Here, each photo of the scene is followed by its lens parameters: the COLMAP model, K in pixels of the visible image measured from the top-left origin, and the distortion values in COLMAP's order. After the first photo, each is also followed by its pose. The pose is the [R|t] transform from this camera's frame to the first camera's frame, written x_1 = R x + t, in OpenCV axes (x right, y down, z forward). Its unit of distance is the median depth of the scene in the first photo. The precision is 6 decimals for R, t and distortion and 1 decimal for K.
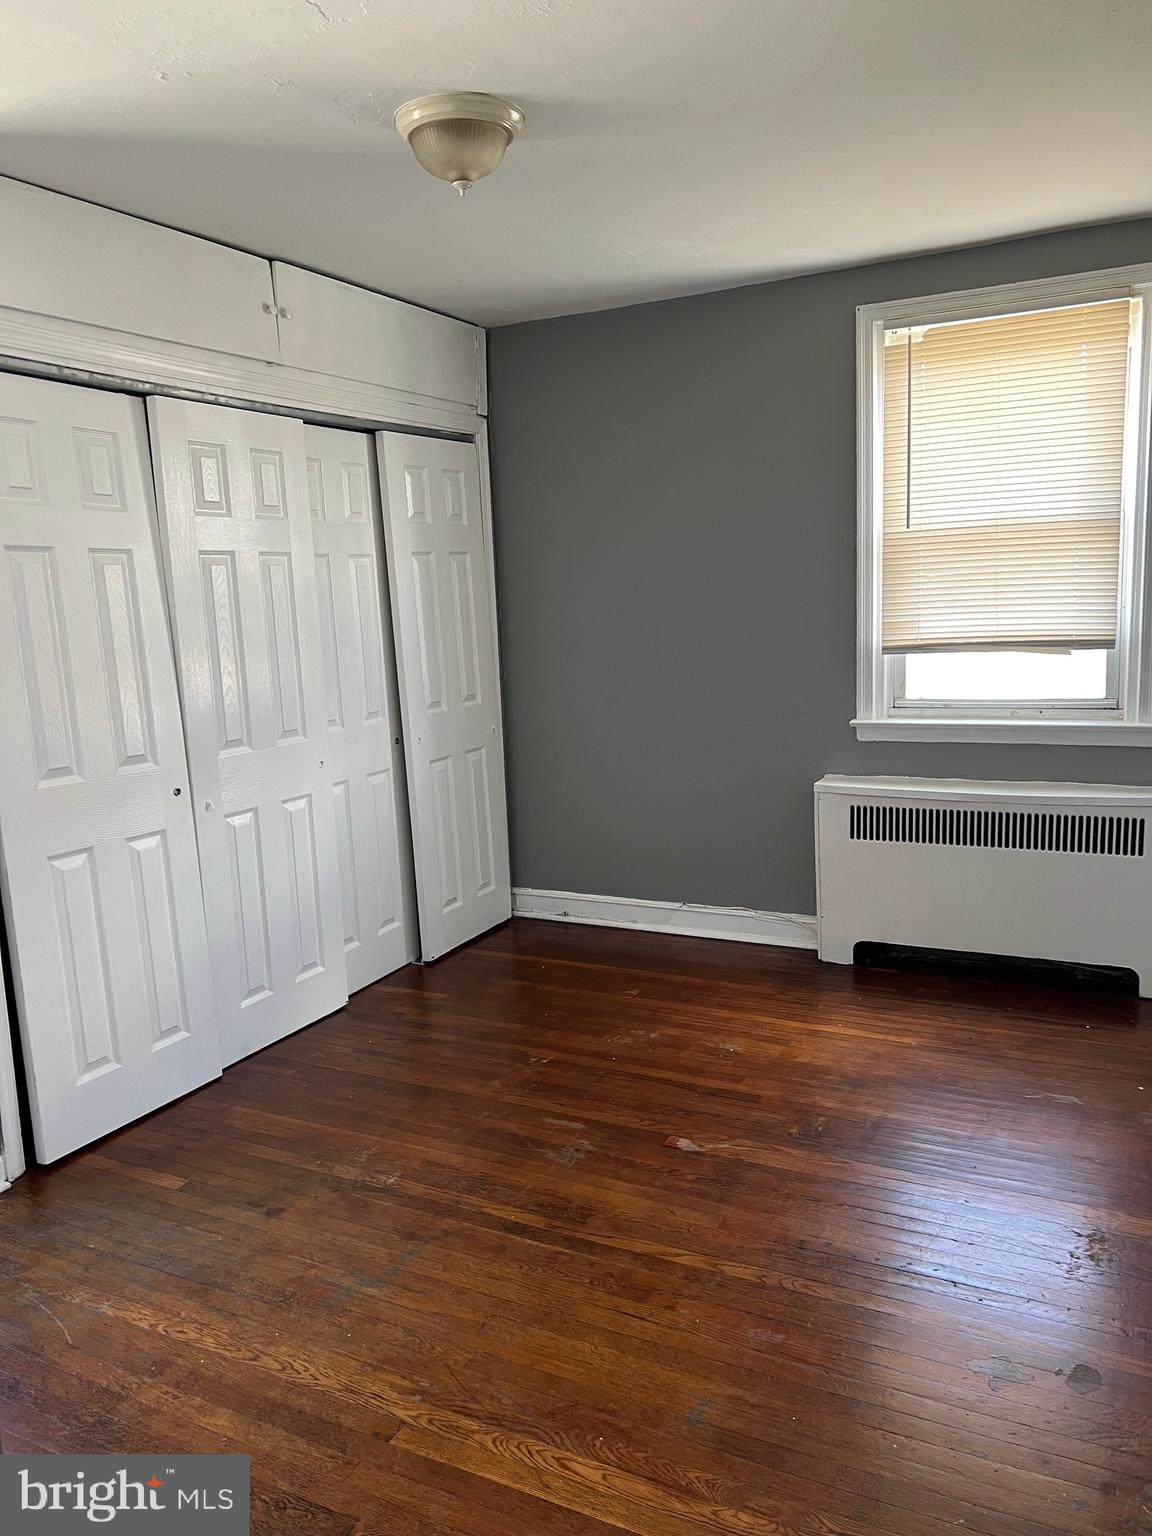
lens RADIAL K [[1149.7, 0, 585.8], [0, 1149.7, 771.3], [0, 0, 1]] dist [-0.000155, -0.007516]
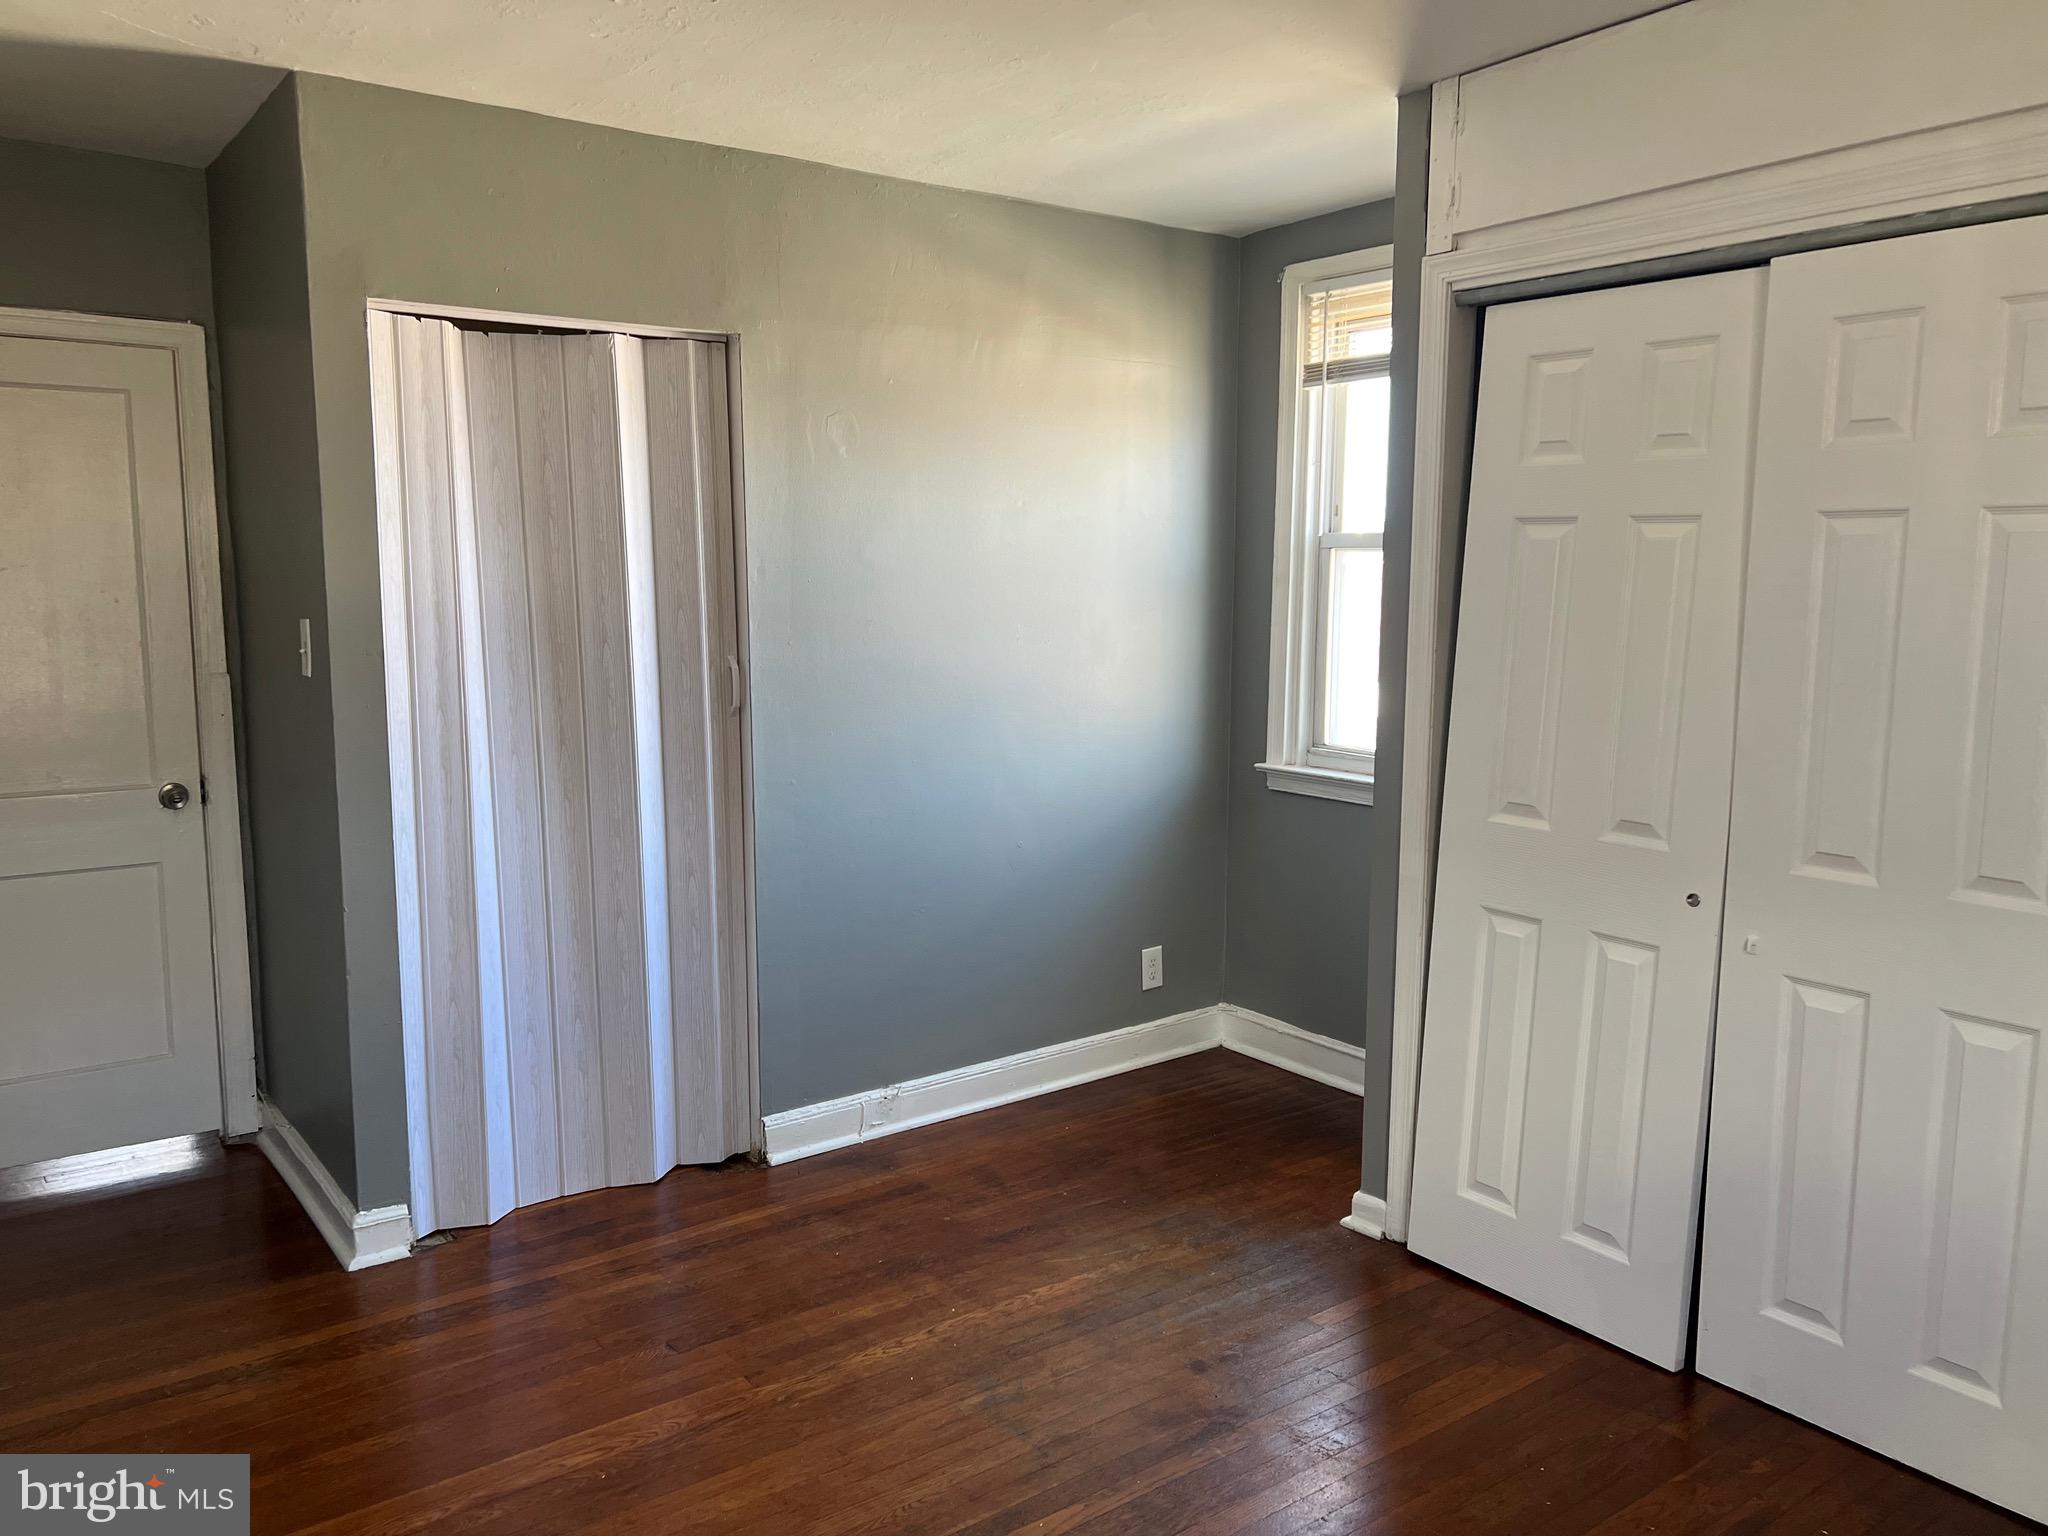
lens RADIAL K [[1532.9, 0, 1036.2], [0, 1532.9, 776.7], [0, 0, 1]] dist [-0.000155, -0.007516]
pose [[-0.435858, 0.149194, -0.887564, 0.726277], [-0.132848, 0.964698, 0.227398, -0.258770], [0.890157, 0.217024, -0.400651, 1.372128]]
